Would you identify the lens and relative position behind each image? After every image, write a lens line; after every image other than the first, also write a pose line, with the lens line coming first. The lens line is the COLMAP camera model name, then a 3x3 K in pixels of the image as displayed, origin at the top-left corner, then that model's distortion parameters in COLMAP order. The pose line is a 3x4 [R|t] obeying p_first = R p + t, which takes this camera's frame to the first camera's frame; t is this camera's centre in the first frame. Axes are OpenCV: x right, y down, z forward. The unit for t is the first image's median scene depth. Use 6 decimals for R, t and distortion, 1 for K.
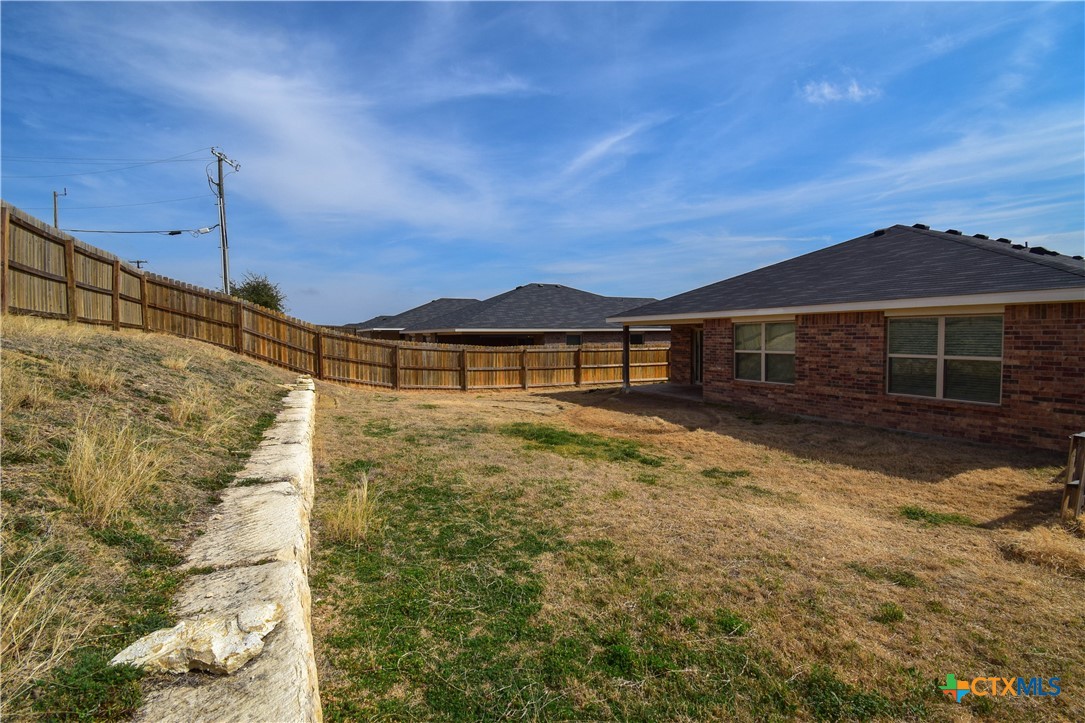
lens RADIAL K [[480.2, 0, 543.1], [0, 480.2, 360.1], [0, 0, 1]] dist [0.005502, -0.014400]
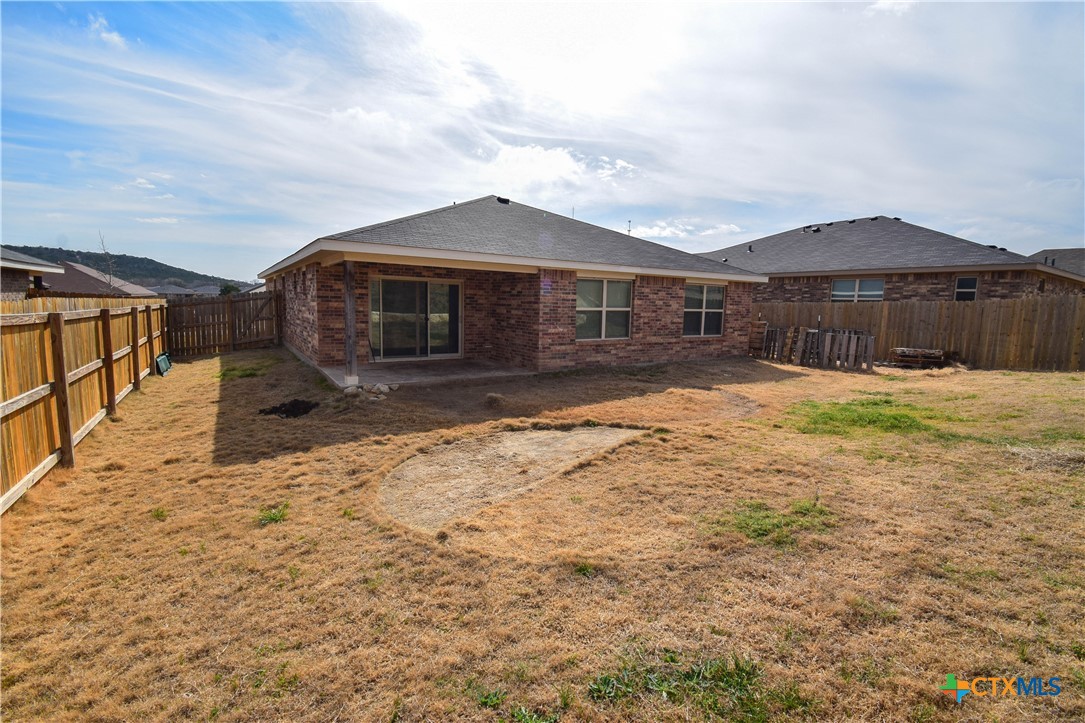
lens RADIAL K [[480.2, 0, 542.1], [0, 480.2, 356.2], [0, 0, 1]] dist [0.005502, -0.014400]
pose [[-0.116197, -0.125485, 0.985267, -0.560174], [0.017575, 0.991572, 0.128360, -0.054273], [-0.993071, 0.032232, -0.113013, 1.346839]]
